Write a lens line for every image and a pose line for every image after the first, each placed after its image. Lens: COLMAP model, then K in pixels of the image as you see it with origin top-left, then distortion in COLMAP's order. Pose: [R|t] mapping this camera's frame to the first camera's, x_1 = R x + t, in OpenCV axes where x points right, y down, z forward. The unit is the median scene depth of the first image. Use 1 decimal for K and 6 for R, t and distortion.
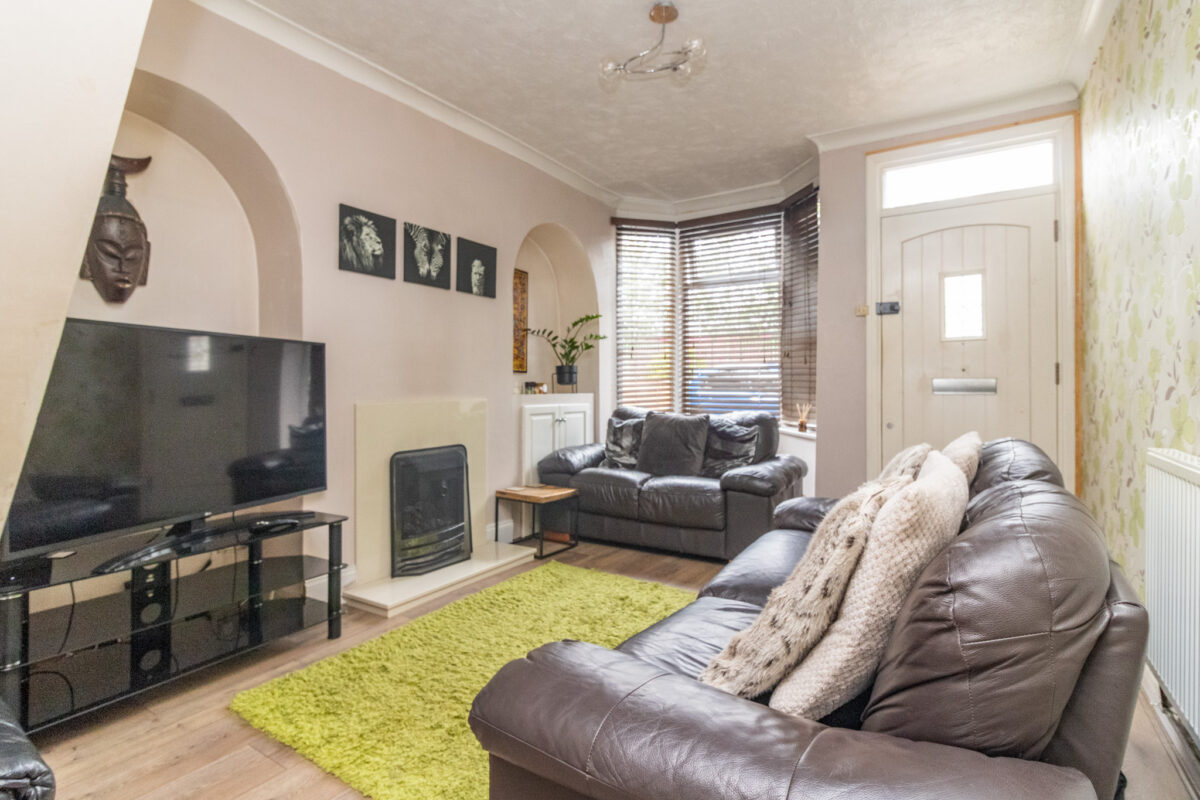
lens RADIAL K [[575.6, 0, 596.0], [0, 575.6, 393.8], [0, 0, 1]] dist [-0.012219, -0.001241]
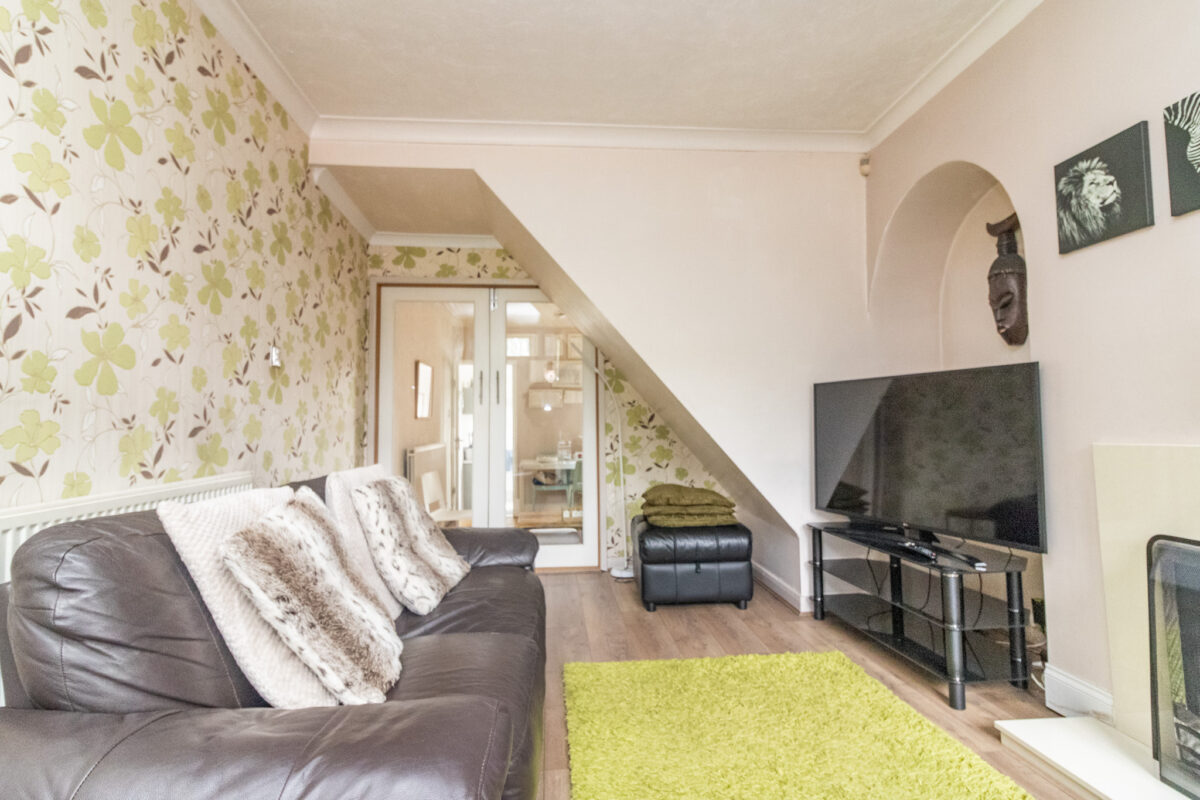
lens RADIAL K [[575.6, 0, 596.7], [0, 575.6, 397.1], [0, 0, 1]] dist [-0.012219, -0.001241]
pose [[-0.782842, -0.017848, -0.621964, 0.369998], [0.011062, 0.999031, -0.042592, -0.012200], [0.622122, -0.040223, -0.781887, 0.972434]]
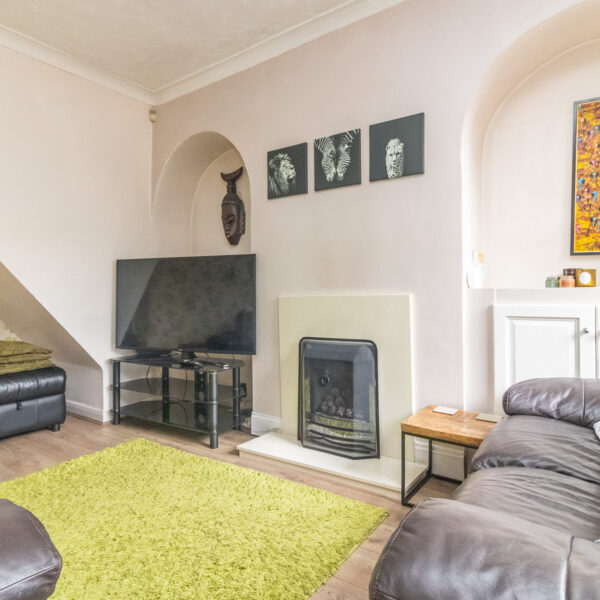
lens RADIAL K [[417.9, 0, 298.0], [0, 417.9, 300.9], [0, 0, 1]] dist [-0.024732, -0.010875]
pose [[-0.012457, 0.021395, -0.999693, 0.464558], [0.002003, 0.999770, 0.021372, 0.005737], [0.999920, -0.001736, -0.012497, 0.885676]]
